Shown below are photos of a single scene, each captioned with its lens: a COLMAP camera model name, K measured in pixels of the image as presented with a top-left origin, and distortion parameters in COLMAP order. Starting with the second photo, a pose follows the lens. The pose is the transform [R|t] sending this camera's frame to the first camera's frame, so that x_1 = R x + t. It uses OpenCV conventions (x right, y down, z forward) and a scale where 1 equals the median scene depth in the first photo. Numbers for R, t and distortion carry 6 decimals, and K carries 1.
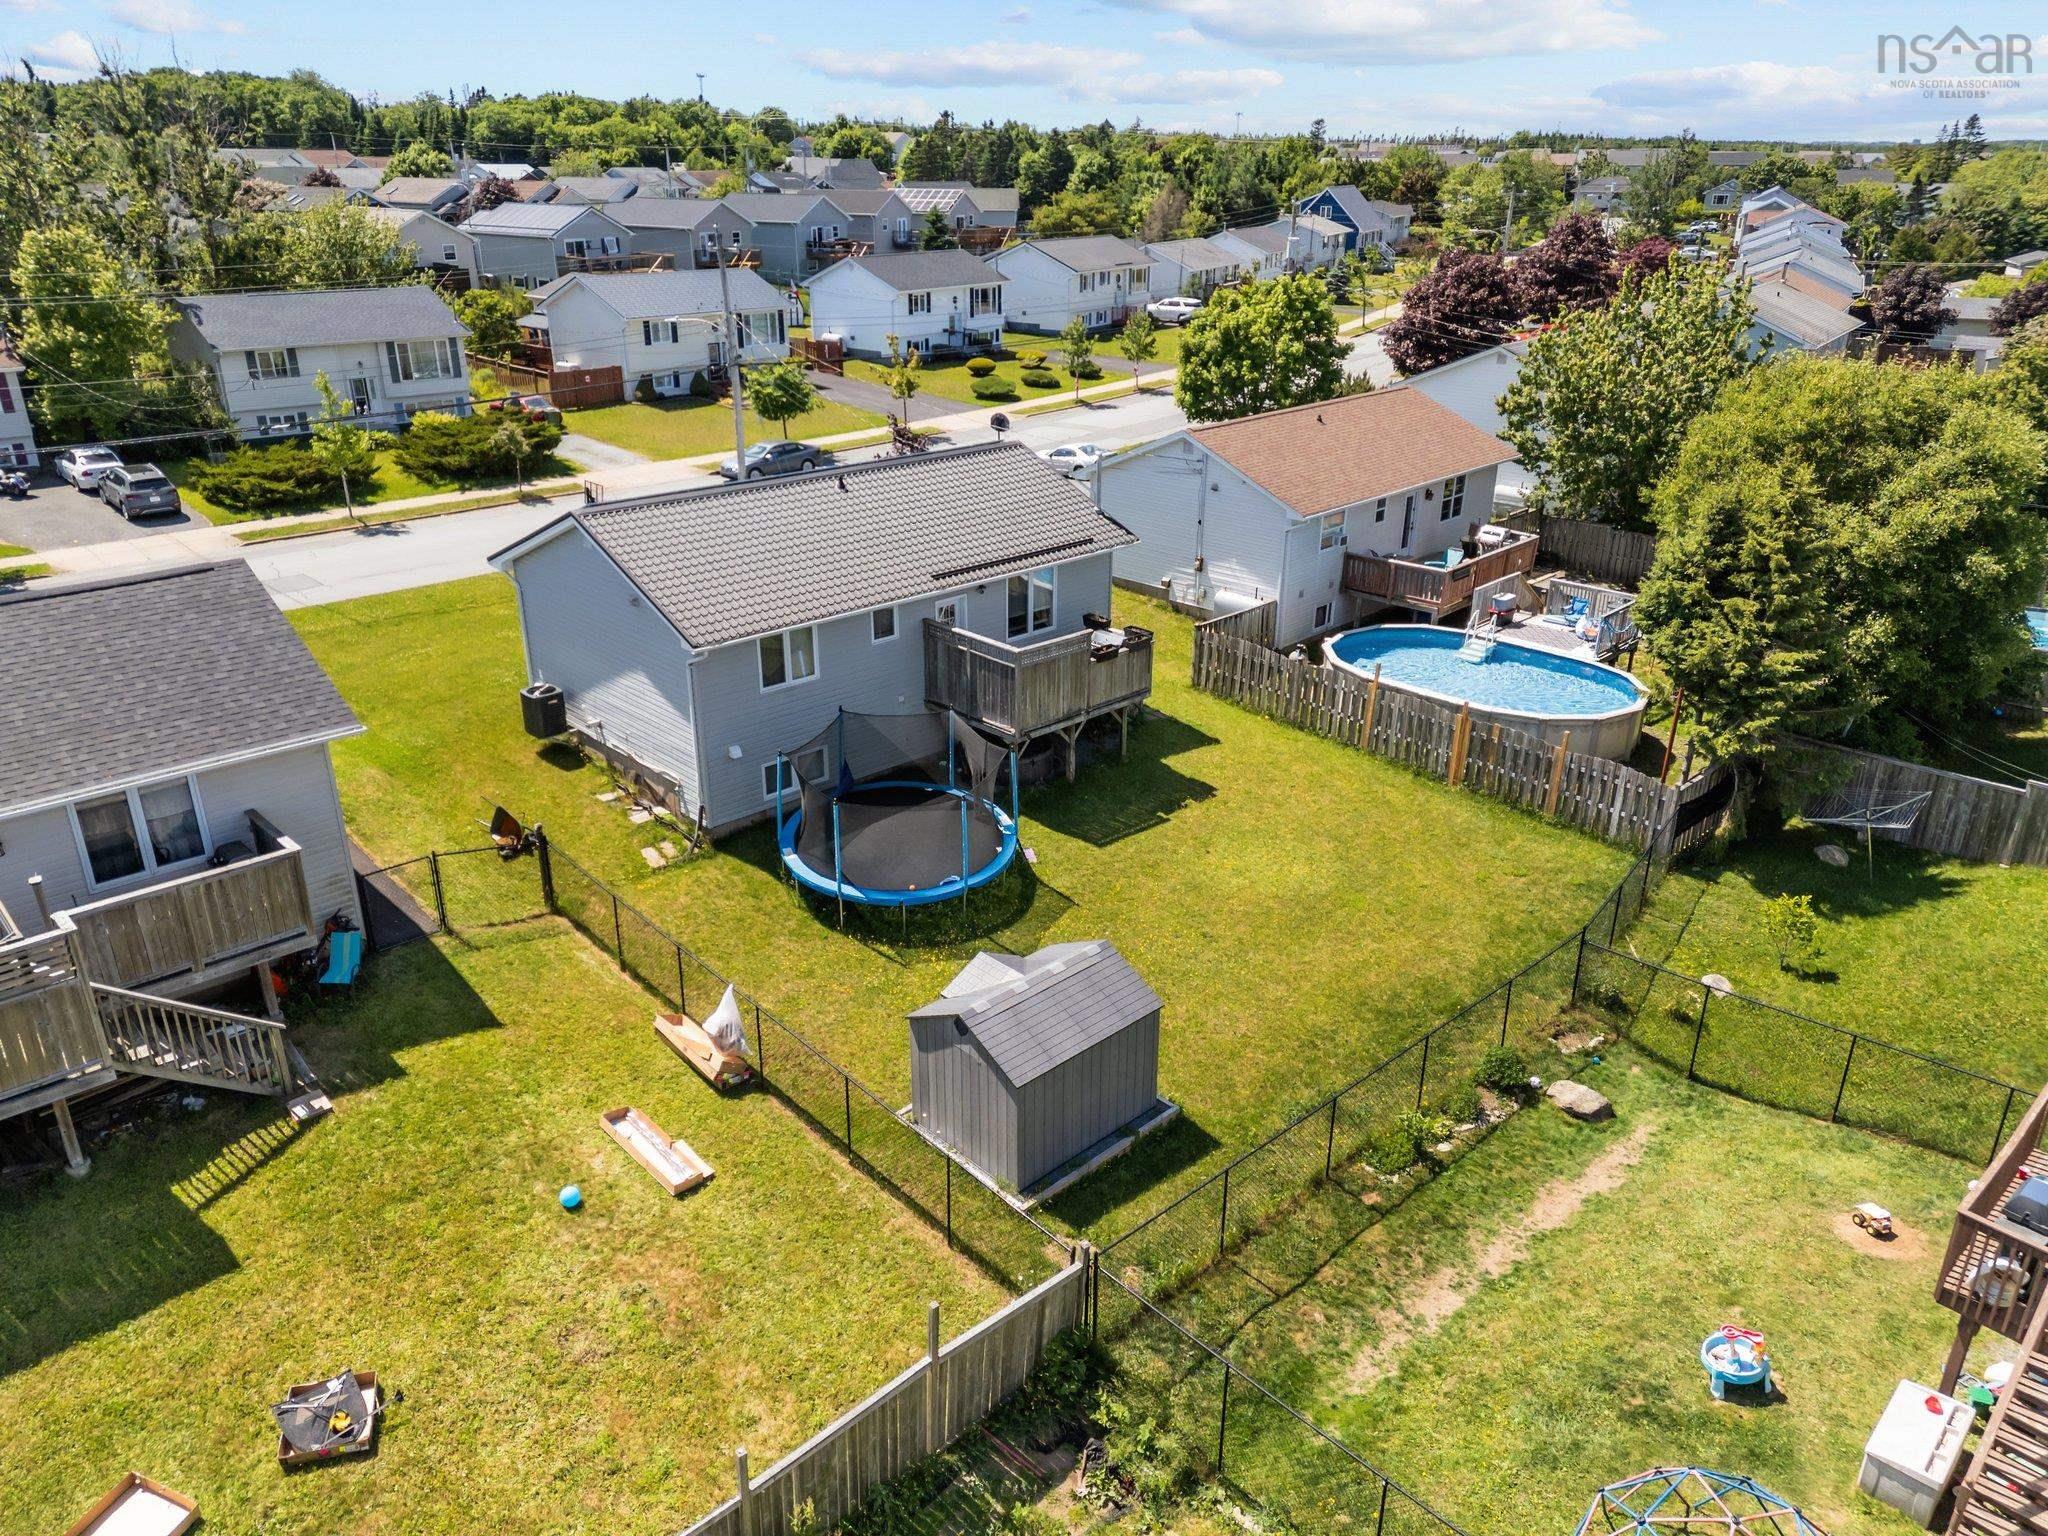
lens RADIAL K [[1420.1, 0, 1024.0], [0, 1420.1, 768.0], [0, 0, 1]] dist [0.055055, -0.000364]
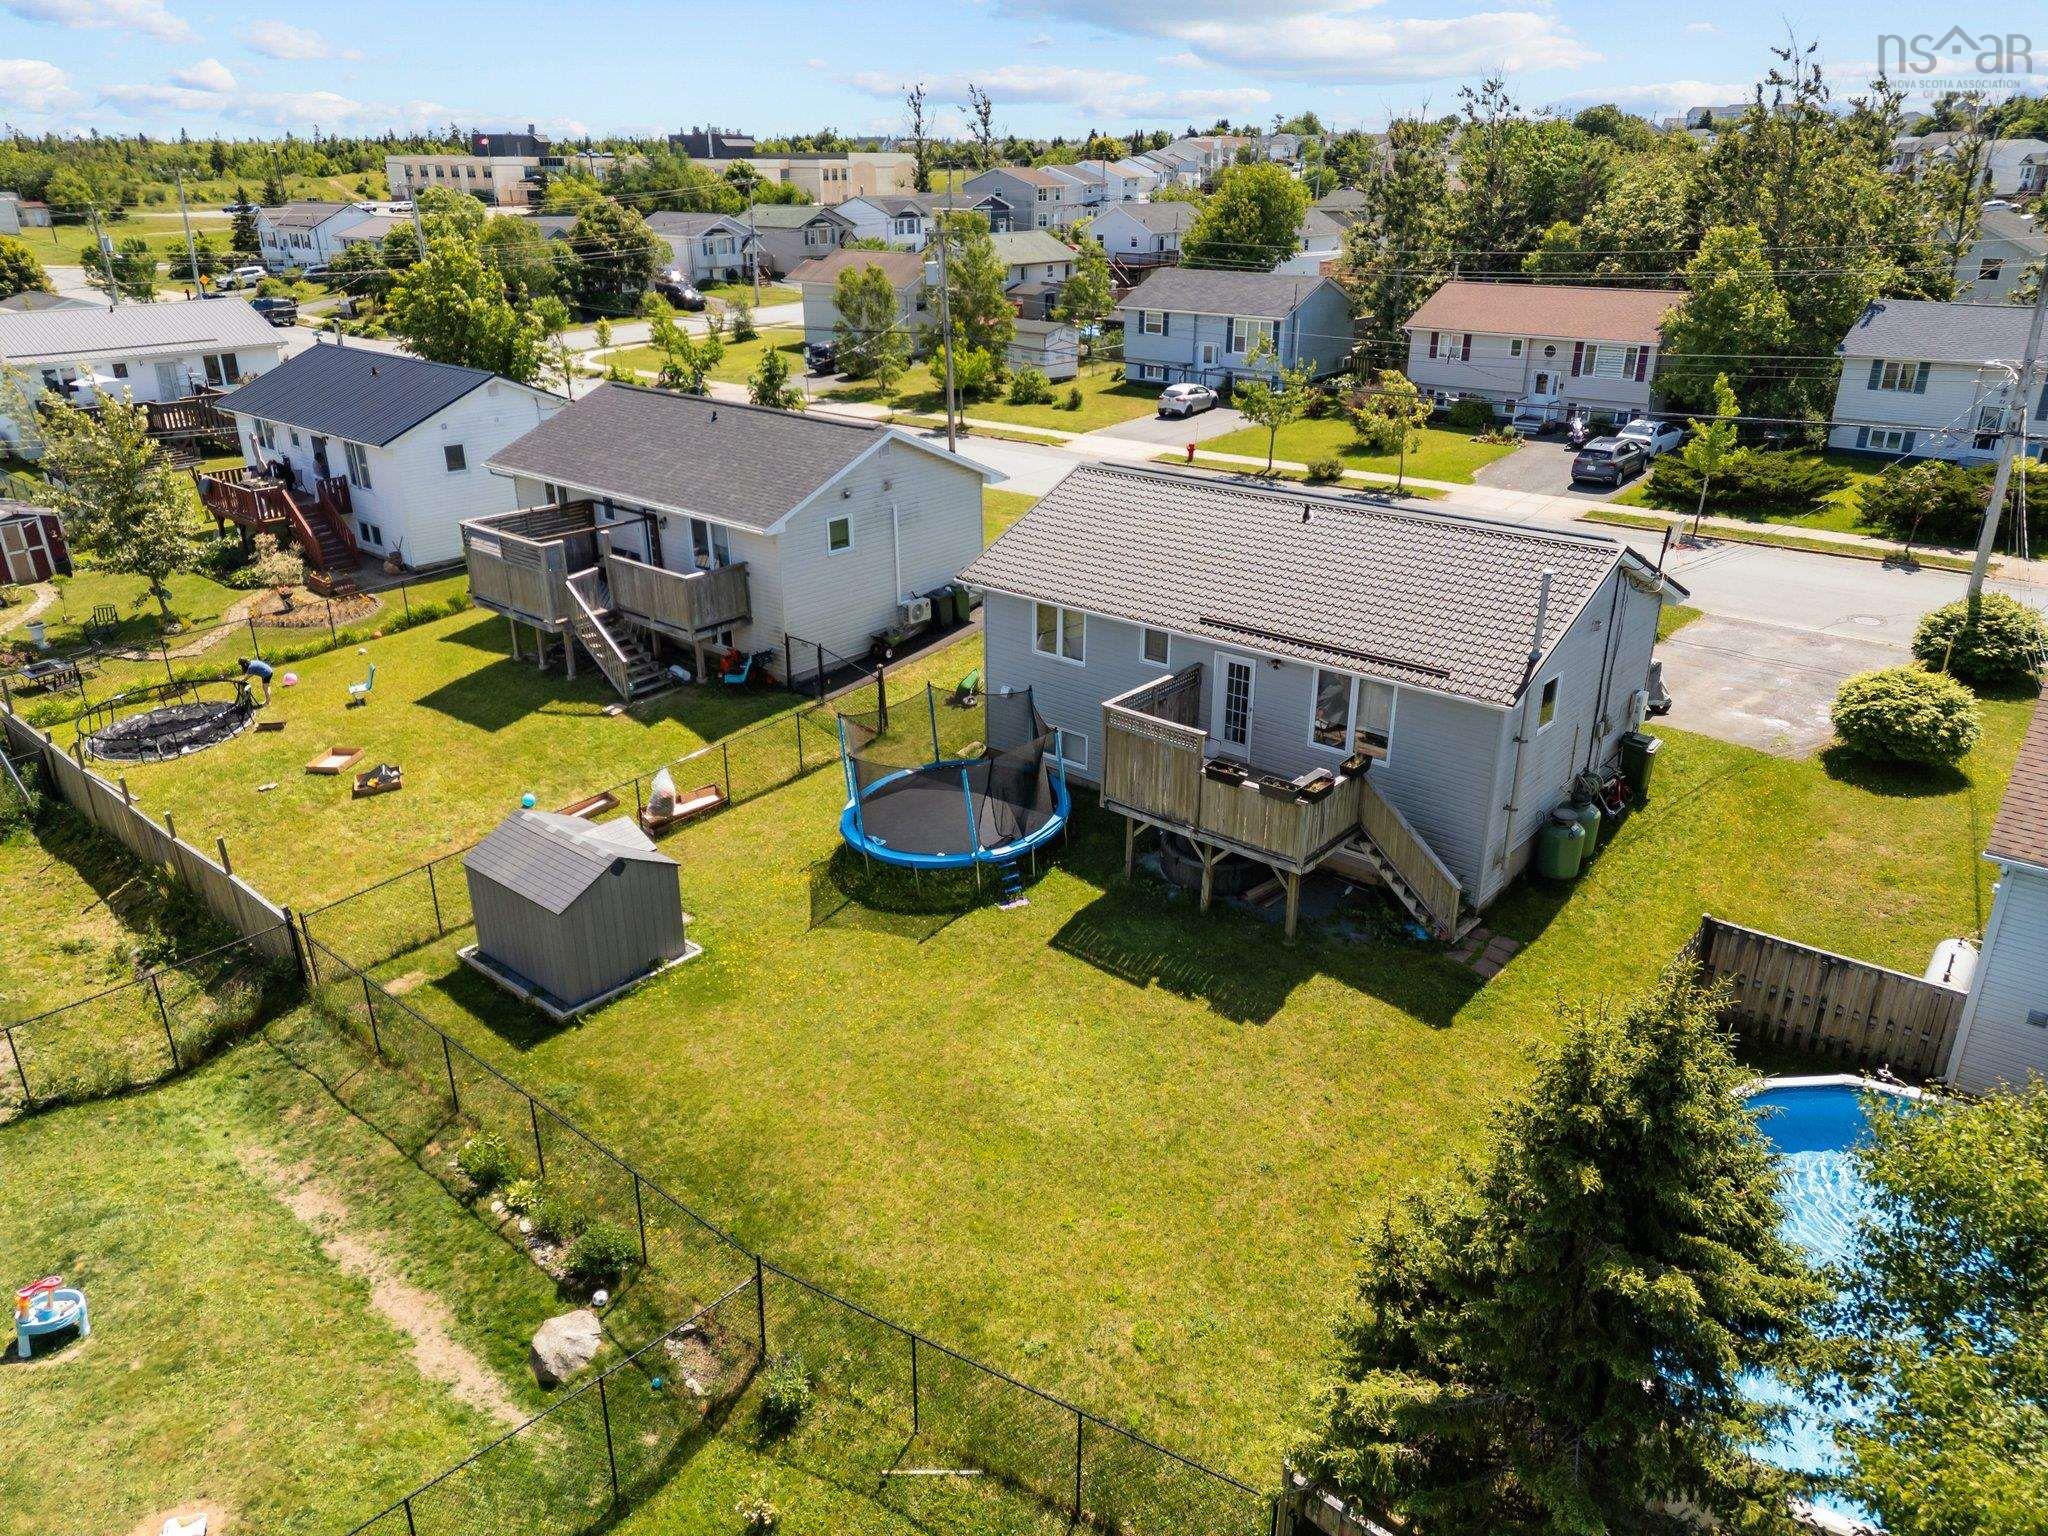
lens RADIAL K [[1452.8, 0, 1022.9], [0, 1452.8, 723.0], [0, 0, 1]] dist [0.031146, -0.002168]
pose [[0.101994, 0.354831, -0.929350, 0.846089], [-0.384570, 0.875654, 0.292124, -0.321356], [0.917444, 0.327606, 0.225768, 0.768701]]
